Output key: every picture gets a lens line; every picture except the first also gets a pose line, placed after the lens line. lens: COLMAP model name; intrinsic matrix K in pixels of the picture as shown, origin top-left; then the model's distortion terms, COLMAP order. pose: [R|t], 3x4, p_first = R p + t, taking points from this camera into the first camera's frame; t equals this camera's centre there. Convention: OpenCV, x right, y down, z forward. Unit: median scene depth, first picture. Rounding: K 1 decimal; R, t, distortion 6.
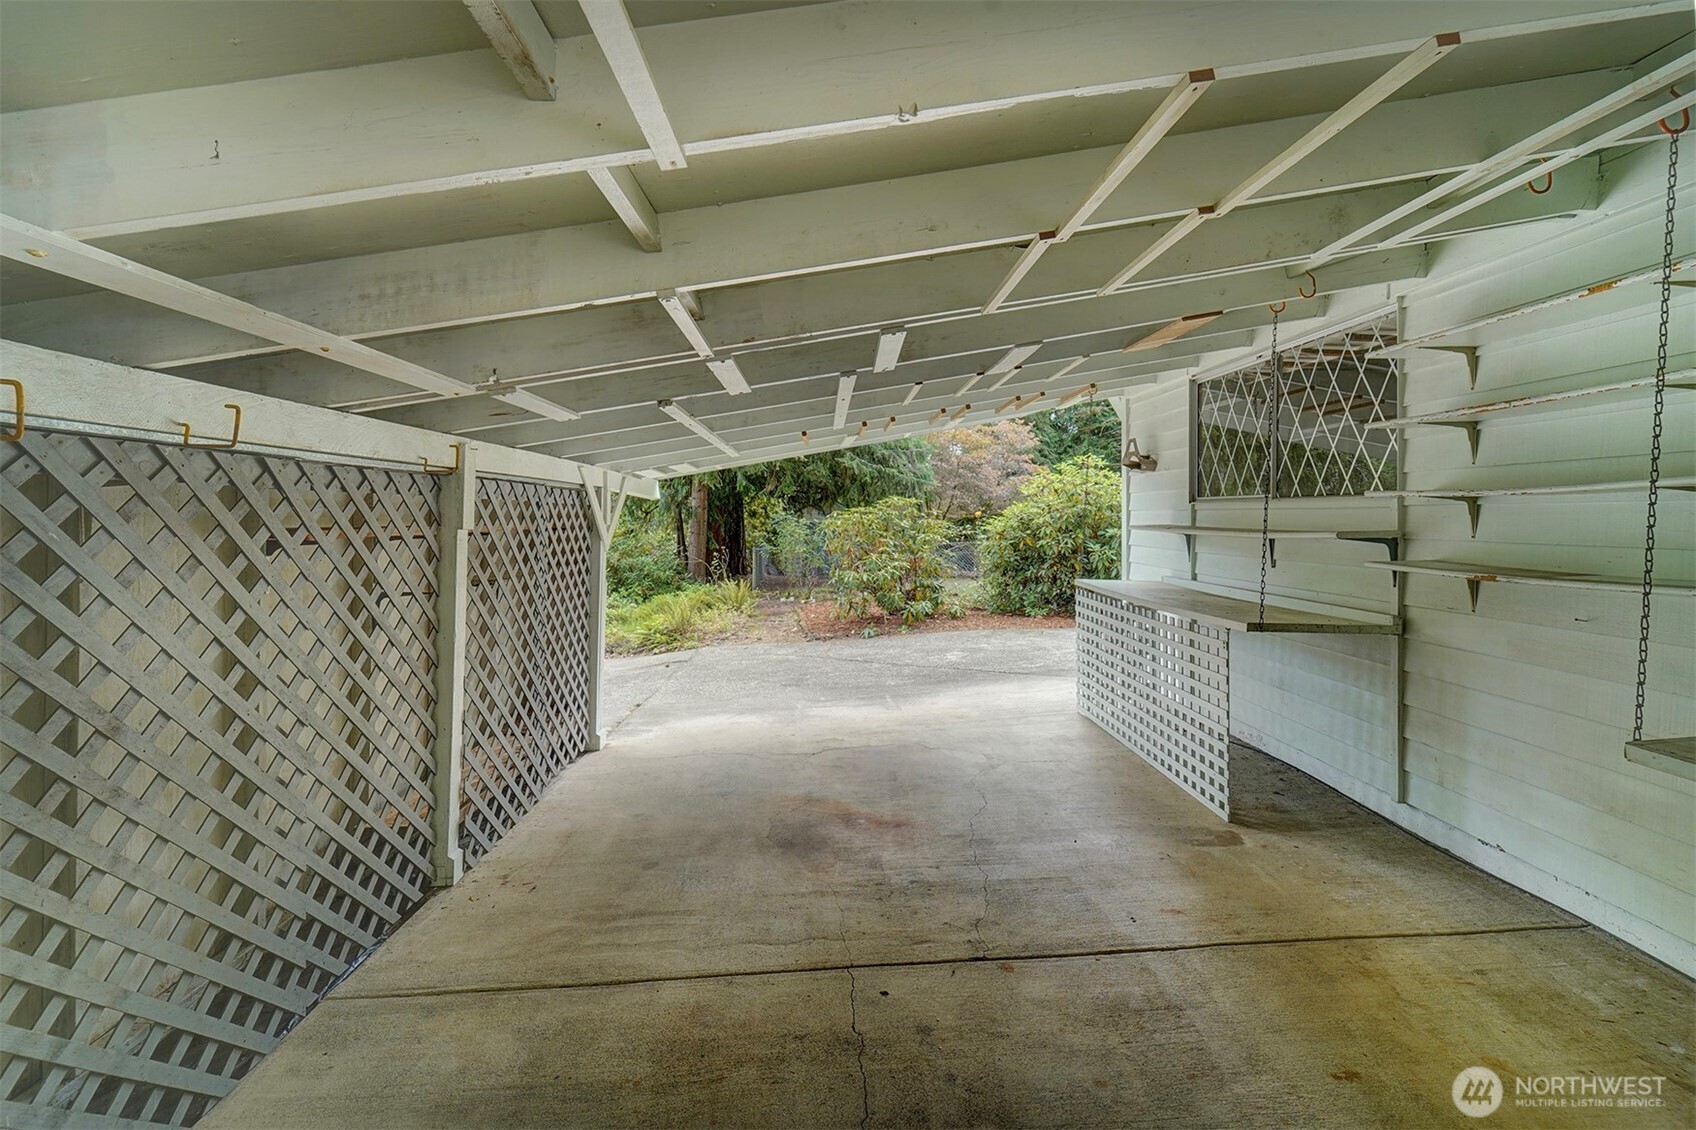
lens RADIAL K [[697.6, 0, 850.0], [0, 697.6, 559.0], [0, 0, 1]] dist [0.000468, -0.000076]
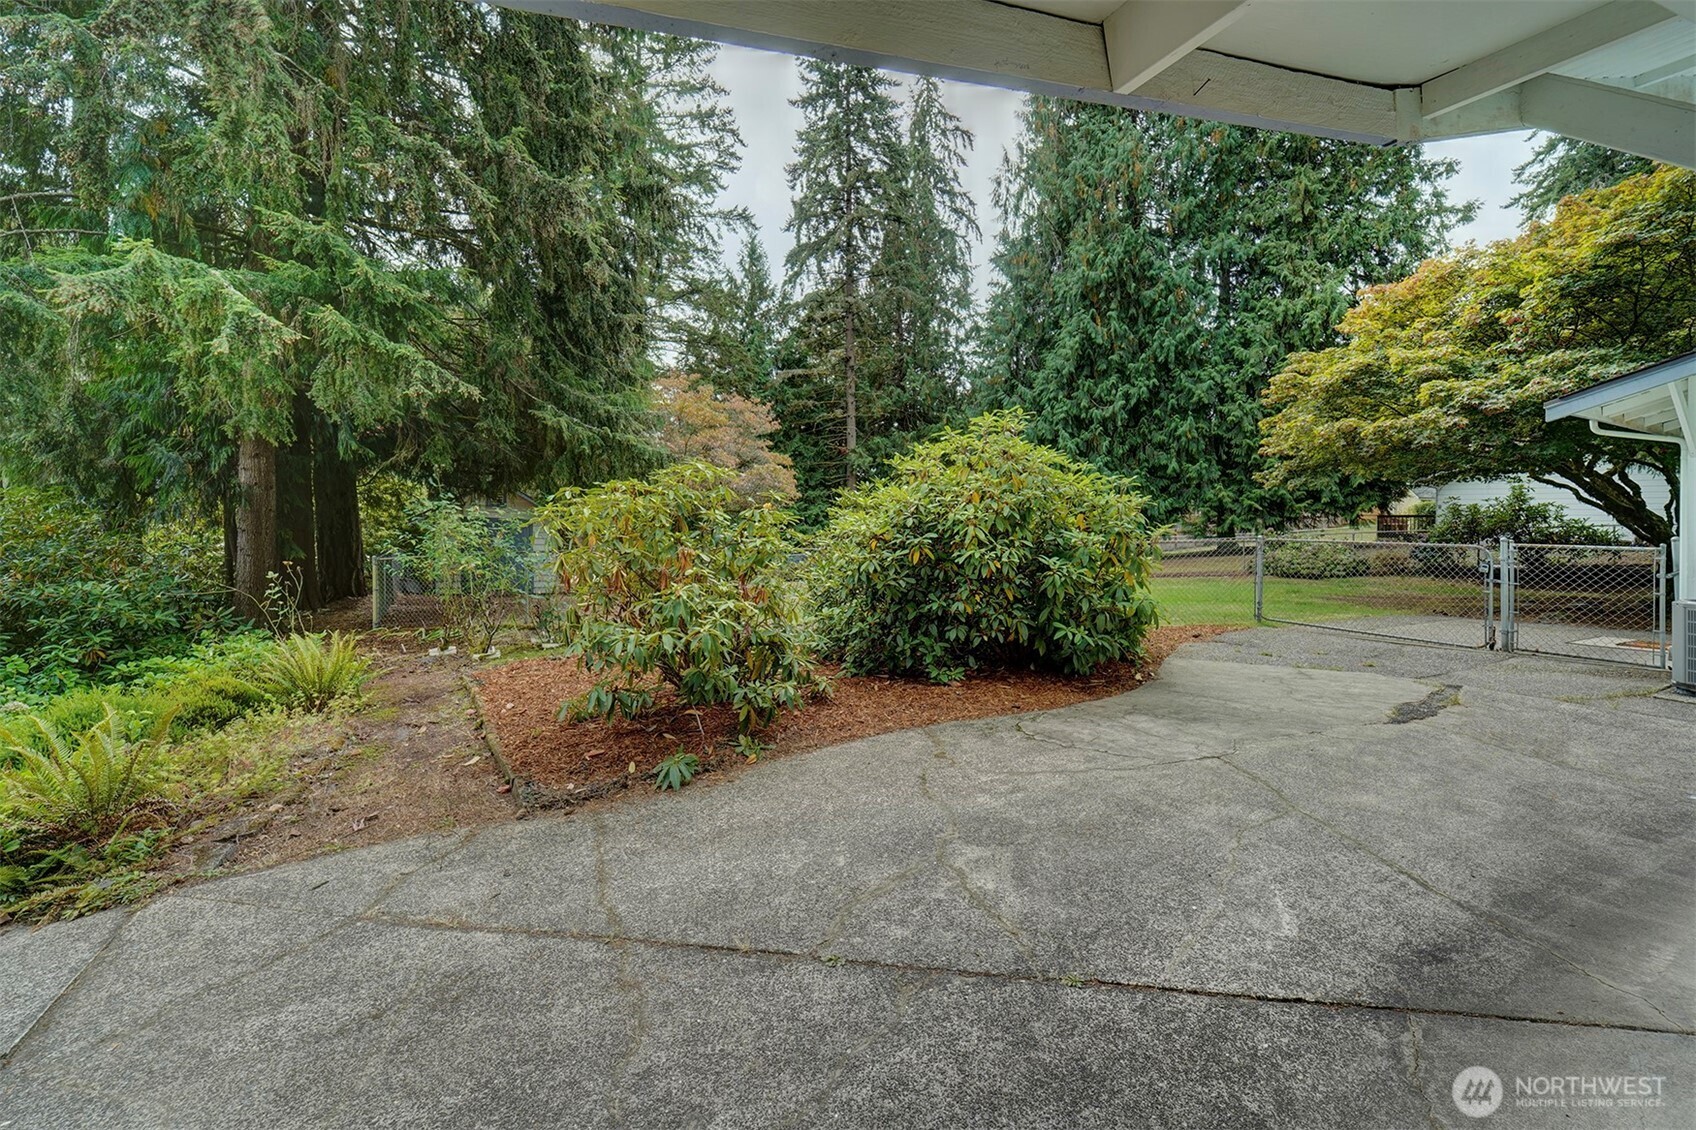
lens RADIAL K [[697.6, 0, 839.9], [0, 697.6, 565.4], [0, 0, 1]] dist [0.000468, -0.000076]
pose [[0.904439, -0.011369, 0.426452, -0.038602], [0.007438, 0.999913, 0.010884, -0.014316], [-0.426538, -0.006672, 0.904445, 0.346670]]
